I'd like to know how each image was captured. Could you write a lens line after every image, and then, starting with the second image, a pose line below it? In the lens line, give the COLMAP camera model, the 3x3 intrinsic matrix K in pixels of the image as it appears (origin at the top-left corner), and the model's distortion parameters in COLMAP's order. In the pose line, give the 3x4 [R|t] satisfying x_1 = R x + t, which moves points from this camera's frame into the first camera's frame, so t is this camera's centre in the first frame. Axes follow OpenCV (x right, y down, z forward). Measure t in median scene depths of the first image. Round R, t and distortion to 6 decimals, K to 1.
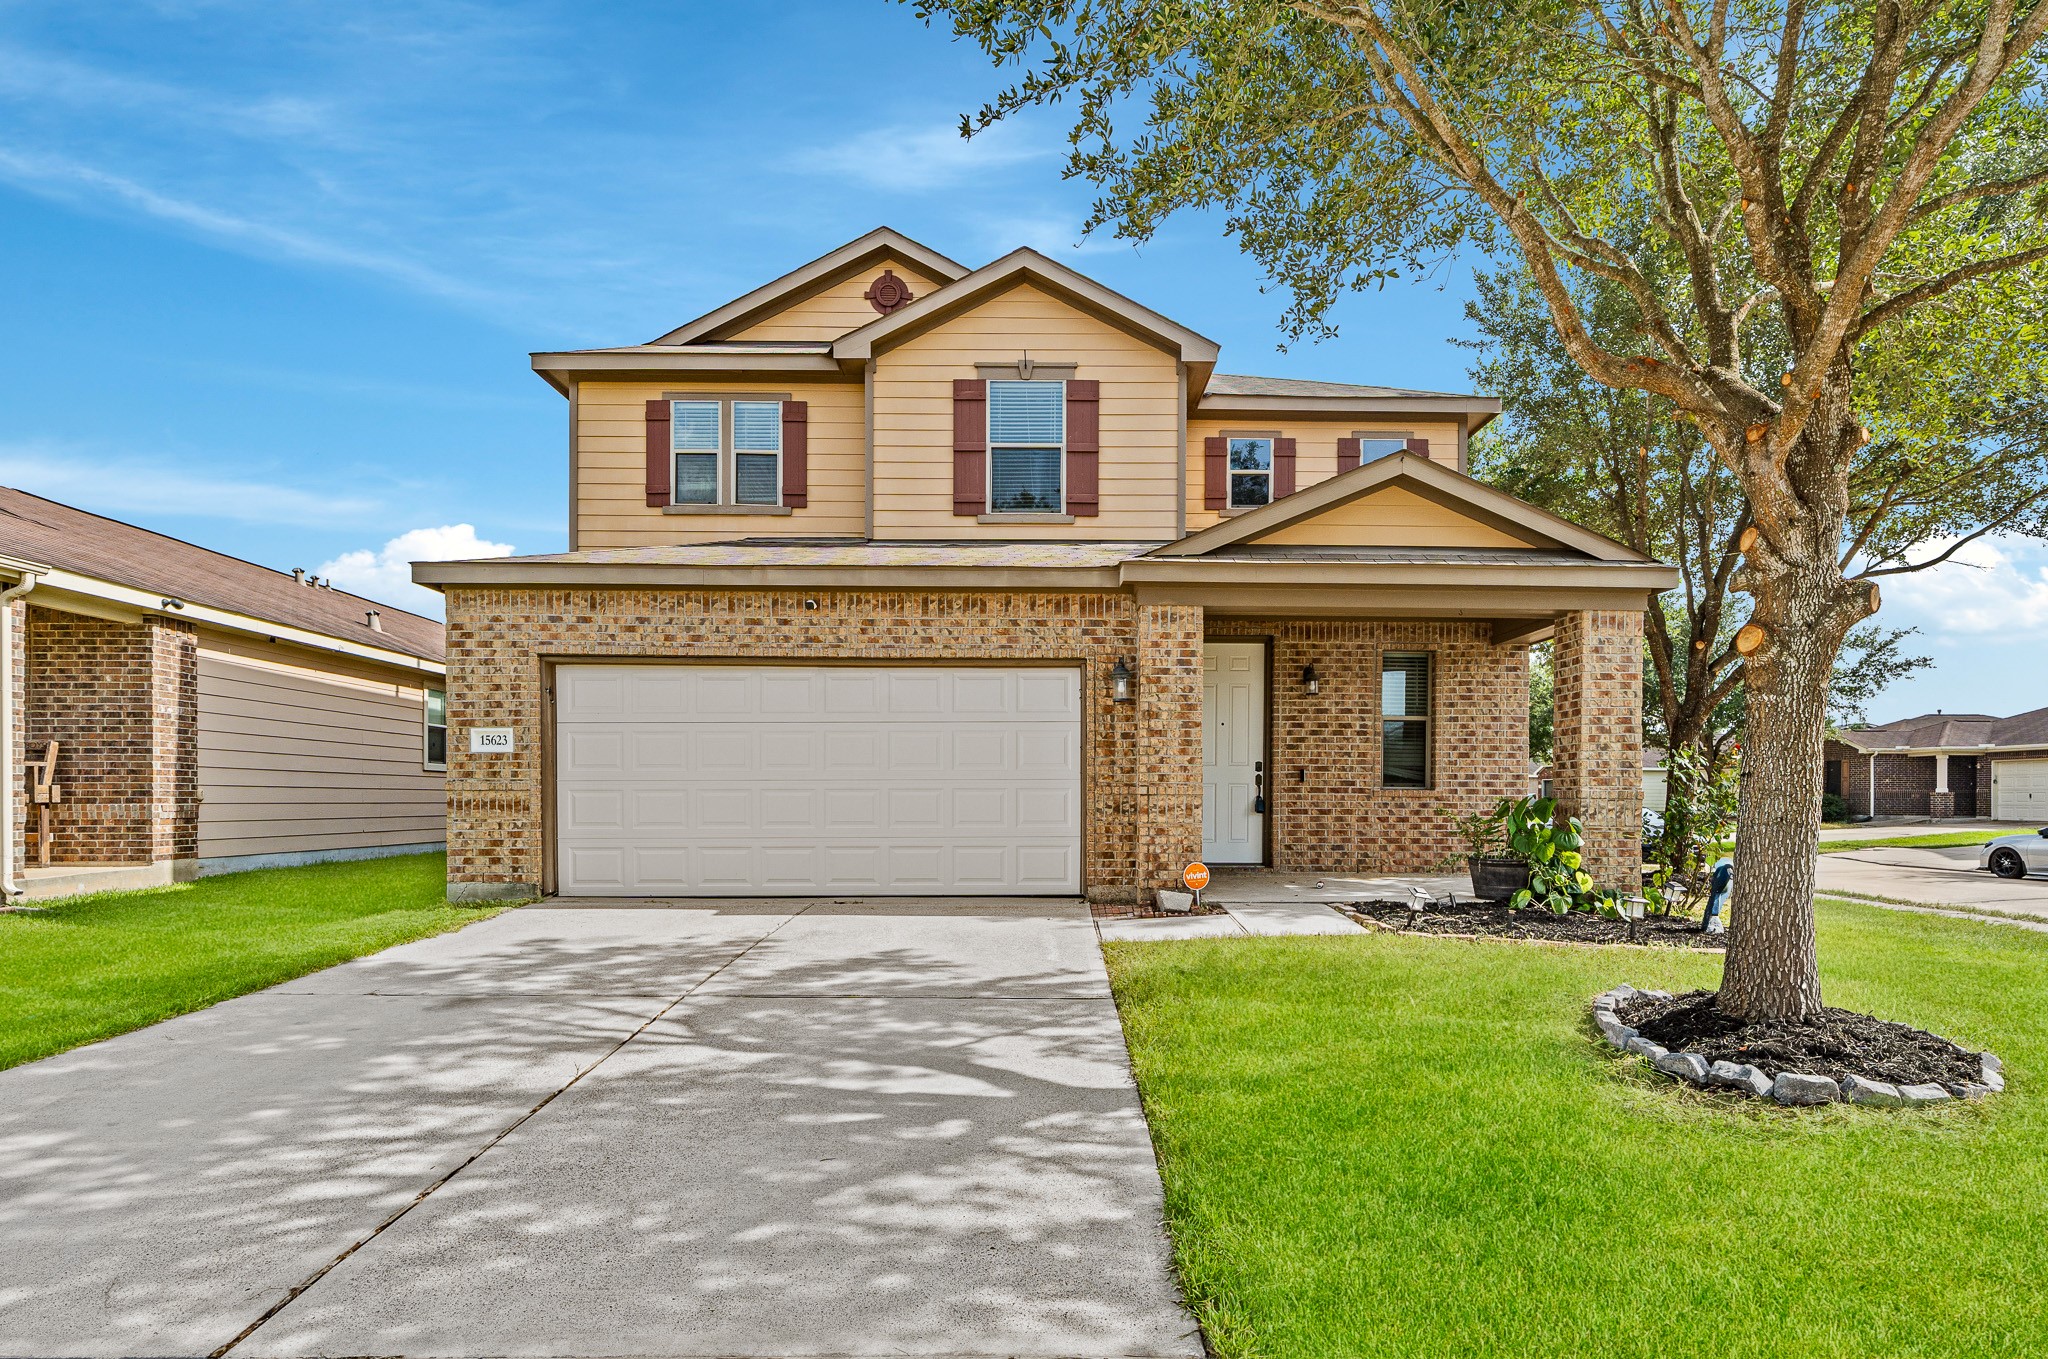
lens RADIAL K [[836.6, 0, 1023.7], [0, 836.6, 660.1], [0, 0, 1]] dist [0.000624, -0.000009]
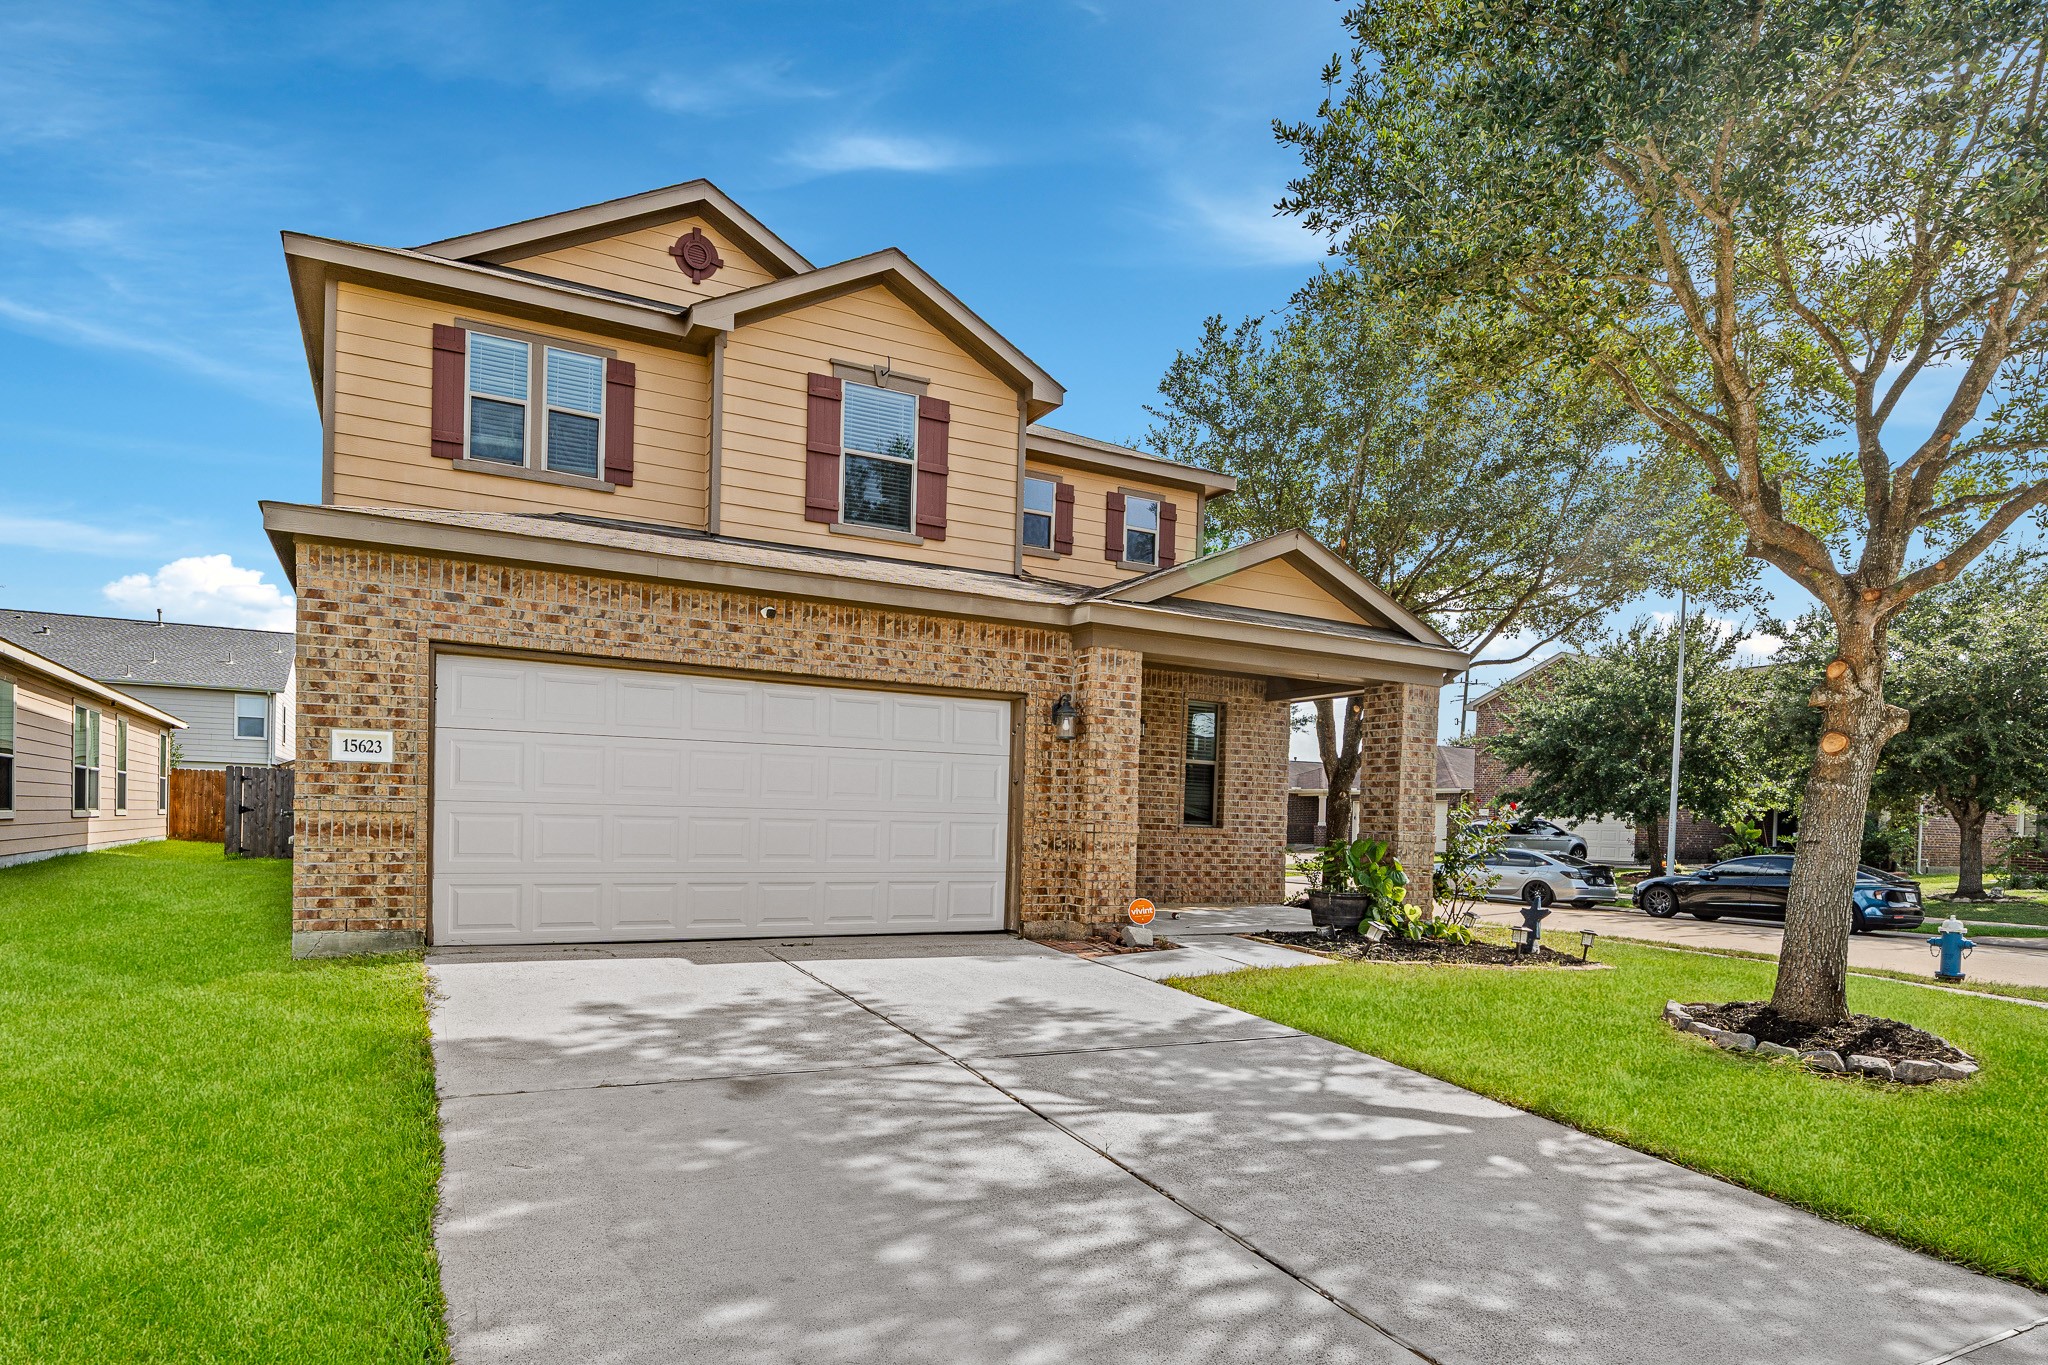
lens RADIAL K [[854.9, 0, 1020.2], [0, 854.9, 693.5], [0, 0, 1]] dist [0.000373, -0.000060]
pose [[0.938186, 0.075223, 0.337860, -0.279899], [-0.079356, 0.996845, -0.001582, 0.000531], [-0.336913, -0.025327, 0.941195, 0.047045]]
